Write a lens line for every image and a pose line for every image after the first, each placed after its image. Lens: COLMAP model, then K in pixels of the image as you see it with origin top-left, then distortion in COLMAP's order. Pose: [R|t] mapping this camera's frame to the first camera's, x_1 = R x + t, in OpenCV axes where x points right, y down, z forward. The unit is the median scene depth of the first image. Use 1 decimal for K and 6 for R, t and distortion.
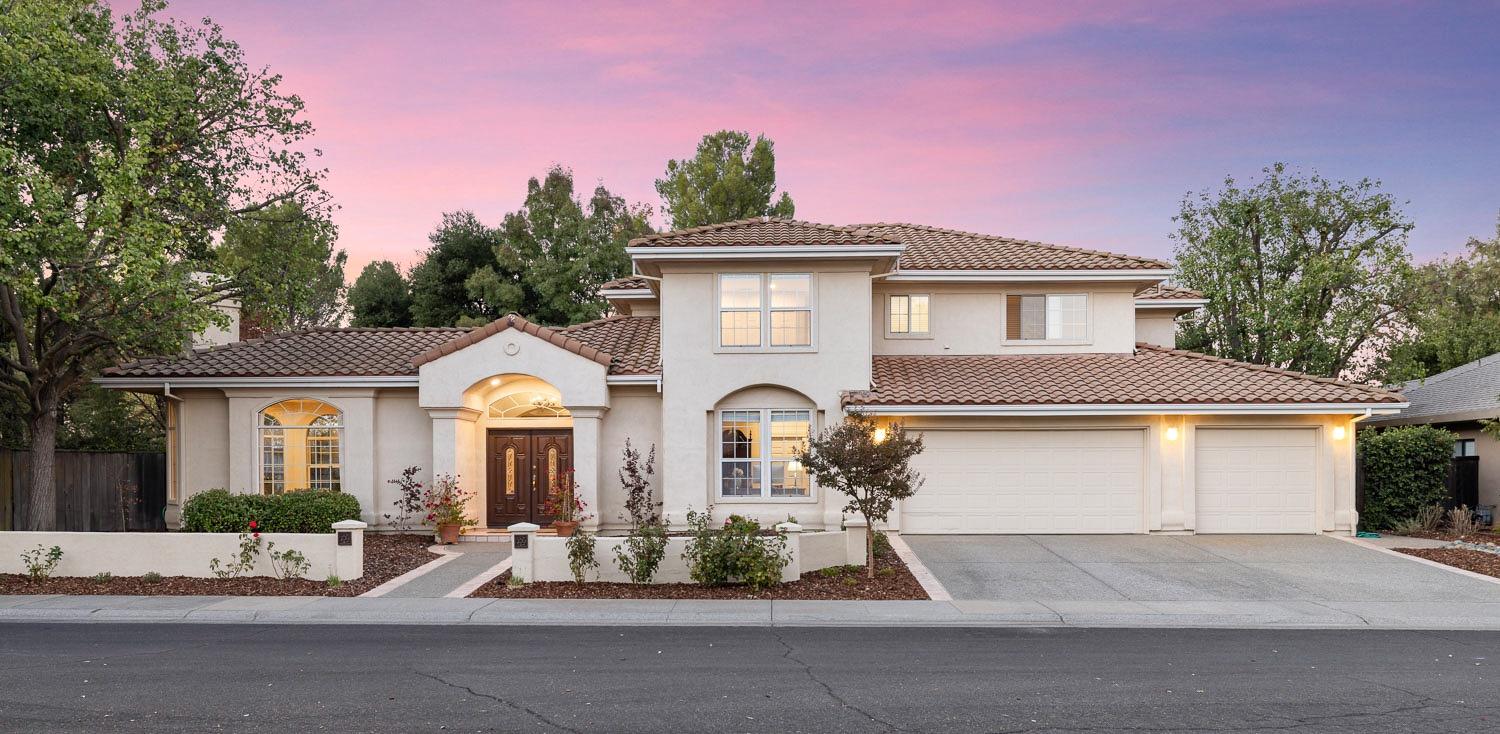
lens RADIAL K [[1051.9, 0, 750.0], [0, 1051.9, 367.0], [0, 0, 1]] dist [0.002626, 0.002813]
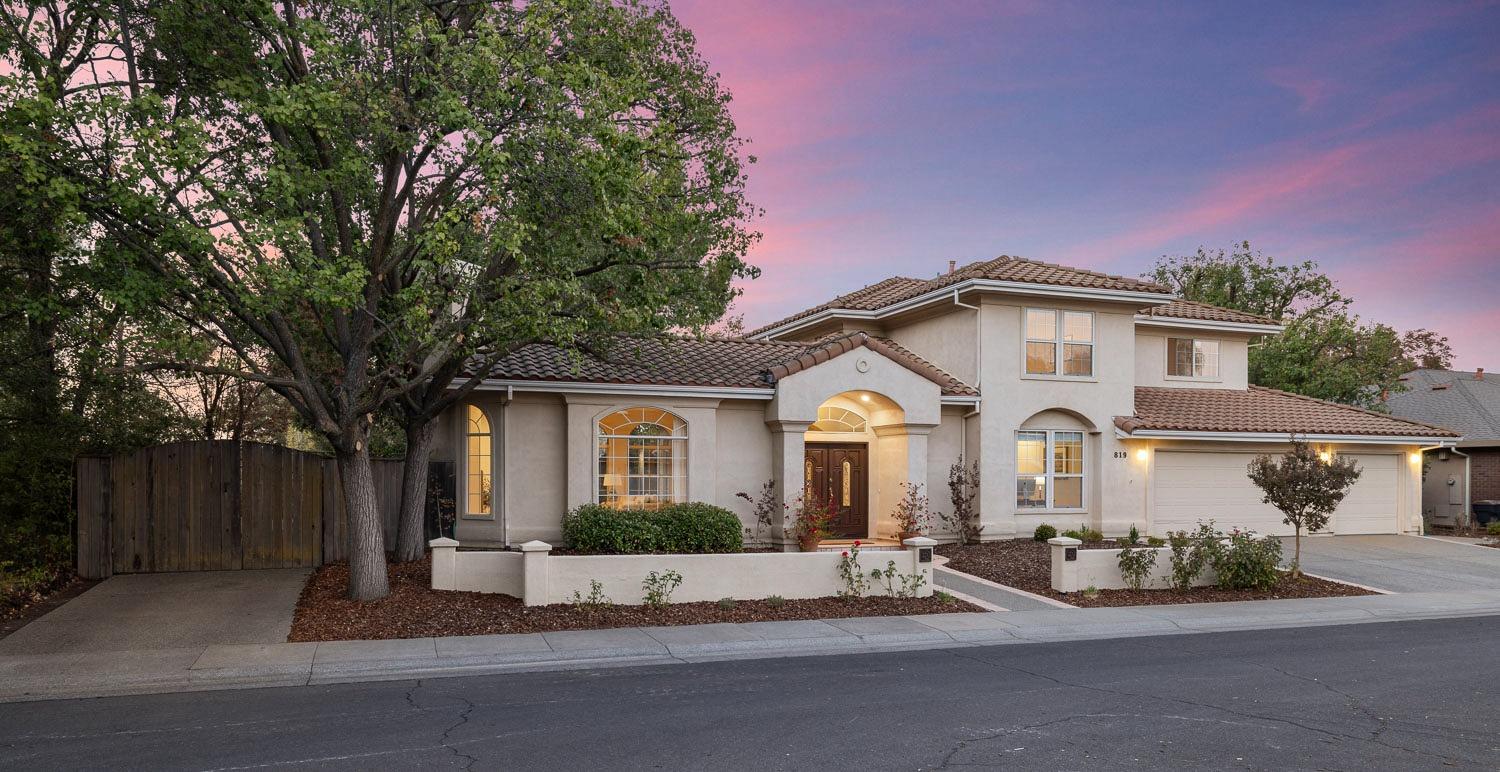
lens RADIAL K [[1040.3, 0, 750.0], [0, 1040.3, 386.0], [0, 0, 1]] dist [-0.000319, -0.000893]
pose [[0.918660, 0.039796, 0.393040, -0.715246], [-0.047789, 0.998802, 0.010569, -0.003535], [-0.392148, -0.028492, 0.919461, 0.104528]]
